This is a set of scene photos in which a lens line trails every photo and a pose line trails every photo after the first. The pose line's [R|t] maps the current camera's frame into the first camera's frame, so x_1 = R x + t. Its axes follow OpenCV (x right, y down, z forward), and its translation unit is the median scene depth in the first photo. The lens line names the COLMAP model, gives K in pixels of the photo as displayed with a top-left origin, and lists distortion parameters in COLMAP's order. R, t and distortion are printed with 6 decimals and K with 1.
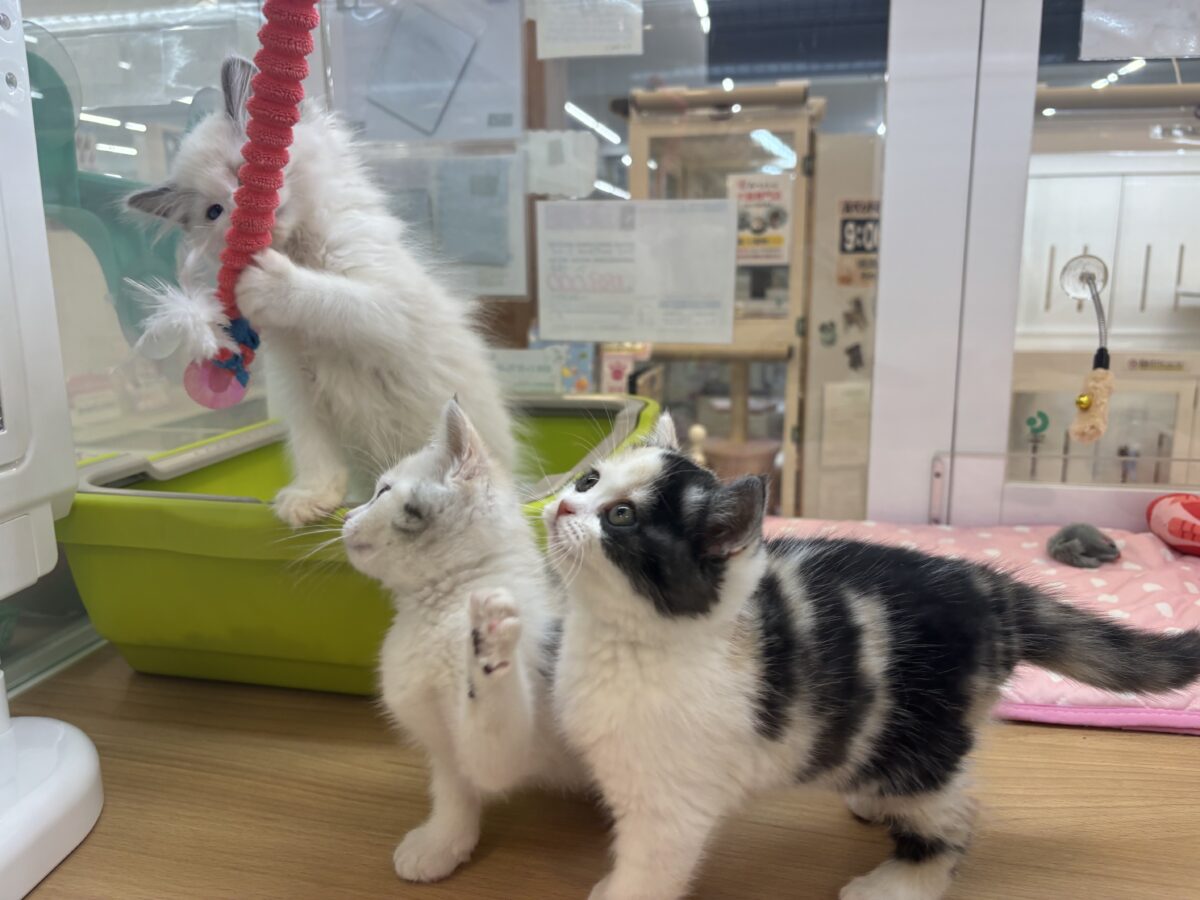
lens RADIAL K [[978.1, 0, 599.8], [0, 978.1, 494.5], [0, 0, 1]] dist [-0.024051, -0.003790]
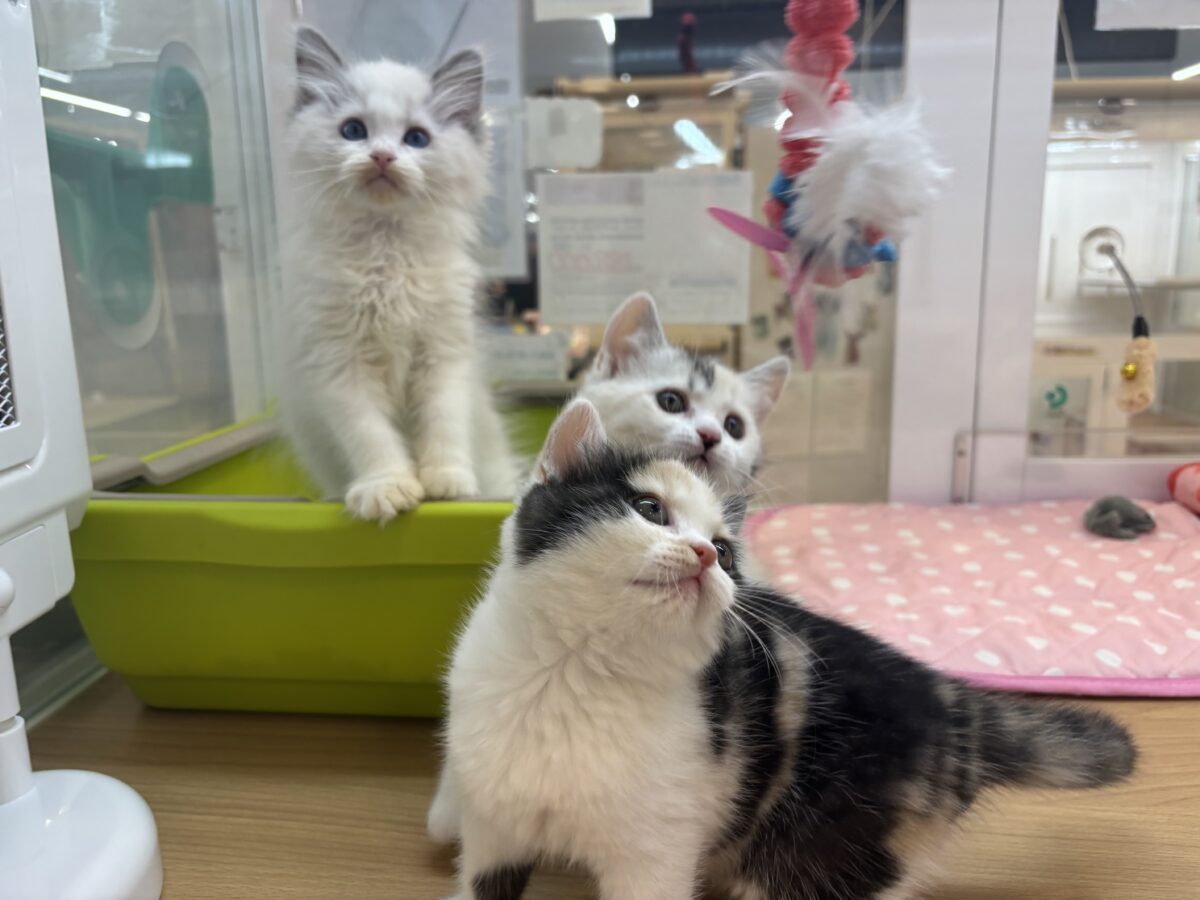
lens RADIAL K [[978.1, 0, 599.8], [0, 978.1, 494.5], [0, 0, 1]] dist [-0.024051, -0.003790]
pose [[0.991604, -0.039363, 0.123172, -0.150488], [0.040192, 0.999183, -0.004255, 0.011870], [-0.122904, 0.009170, 0.992376, 0.083795]]
